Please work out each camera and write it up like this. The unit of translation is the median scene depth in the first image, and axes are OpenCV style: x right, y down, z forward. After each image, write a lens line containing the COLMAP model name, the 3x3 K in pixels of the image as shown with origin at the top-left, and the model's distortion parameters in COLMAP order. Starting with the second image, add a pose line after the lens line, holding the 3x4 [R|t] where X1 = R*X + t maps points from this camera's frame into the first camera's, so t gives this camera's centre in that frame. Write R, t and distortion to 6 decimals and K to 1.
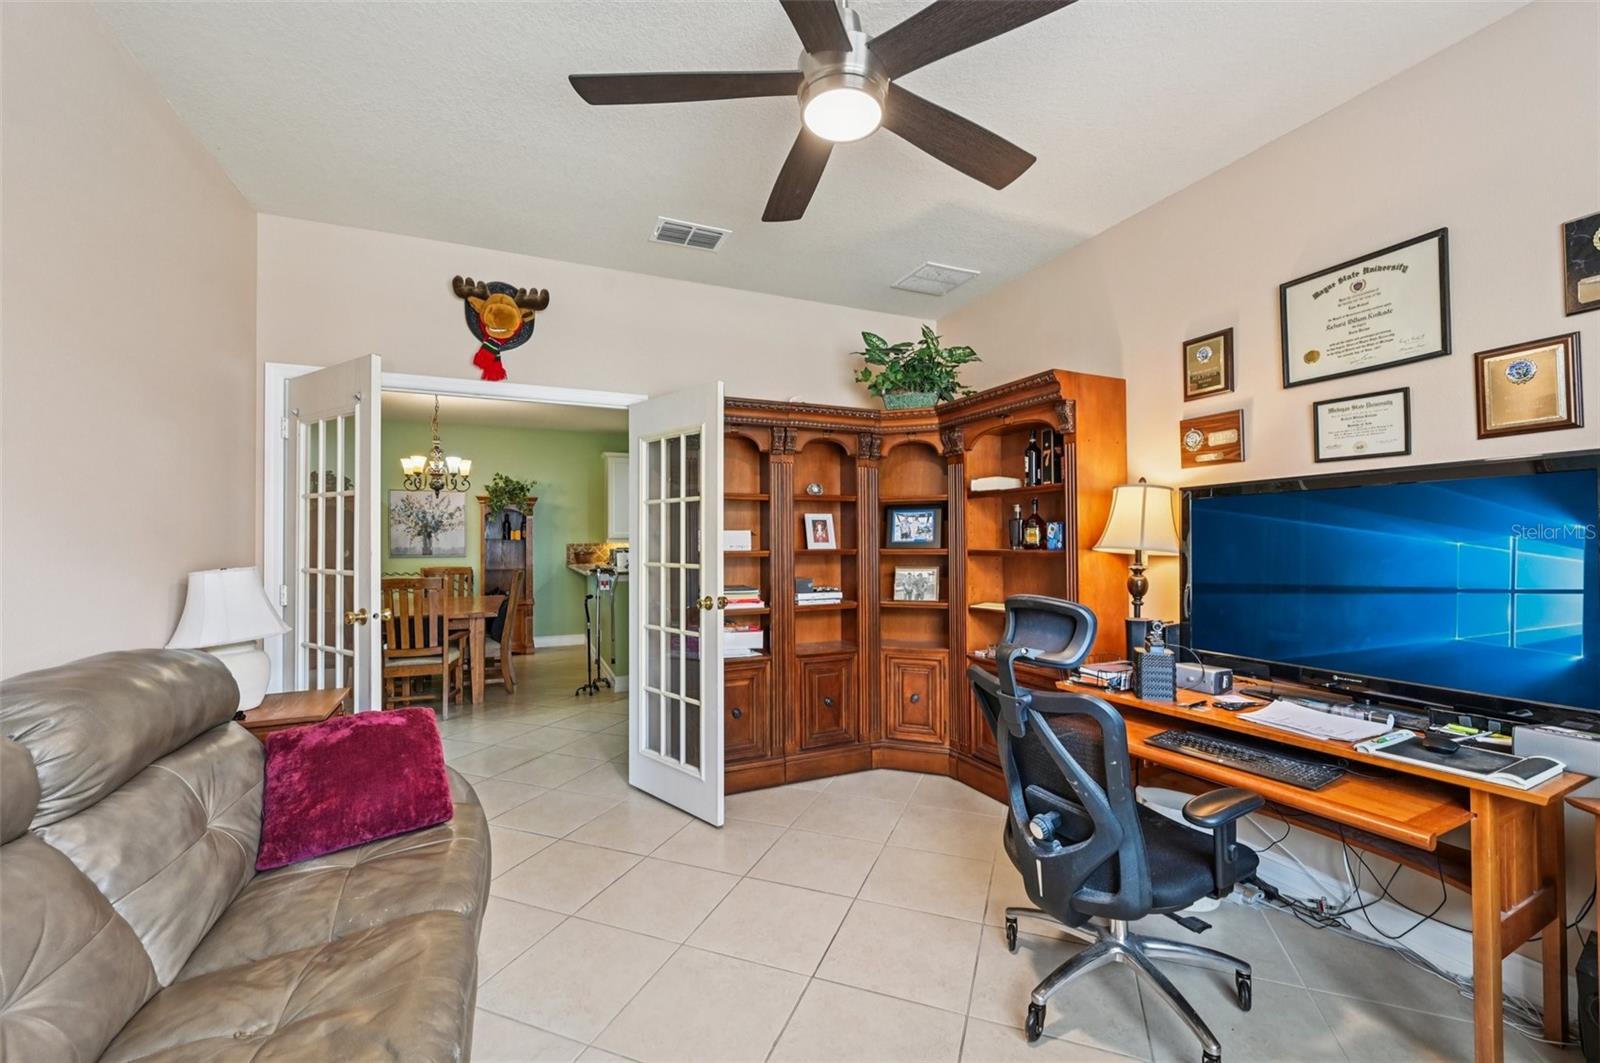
lens RADIAL K [[641.1, 0, 805.8], [0, 641.1, 533.7], [0, 0, 1]] dist [0.000330, 0.000404]
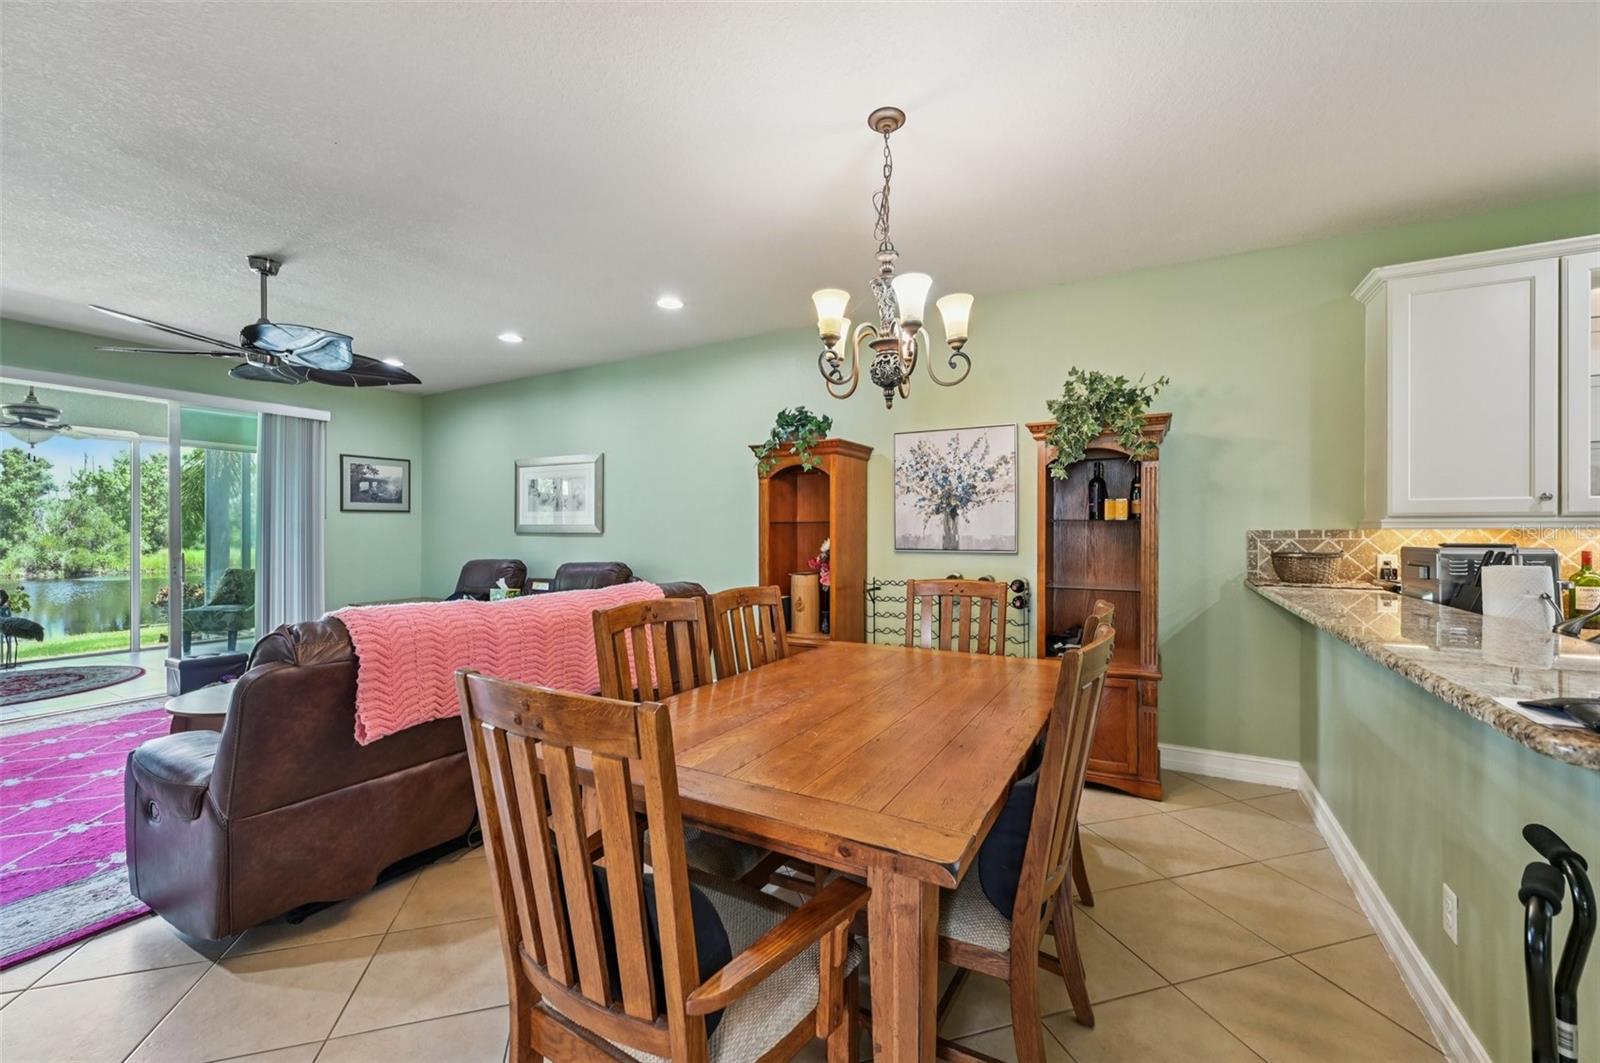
lens RADIAL K [[641.1, 0, 805.5], [0, 641.1, 524.2], [0, 0, 1]] dist [0.000330, 0.000404]
pose [[0.615719, -0.000428, -0.787965, -0.244957], [0.009523, 0.999931, 0.006899, 0.006851], [0.787908, -0.011752, 0.615681, 0.575802]]
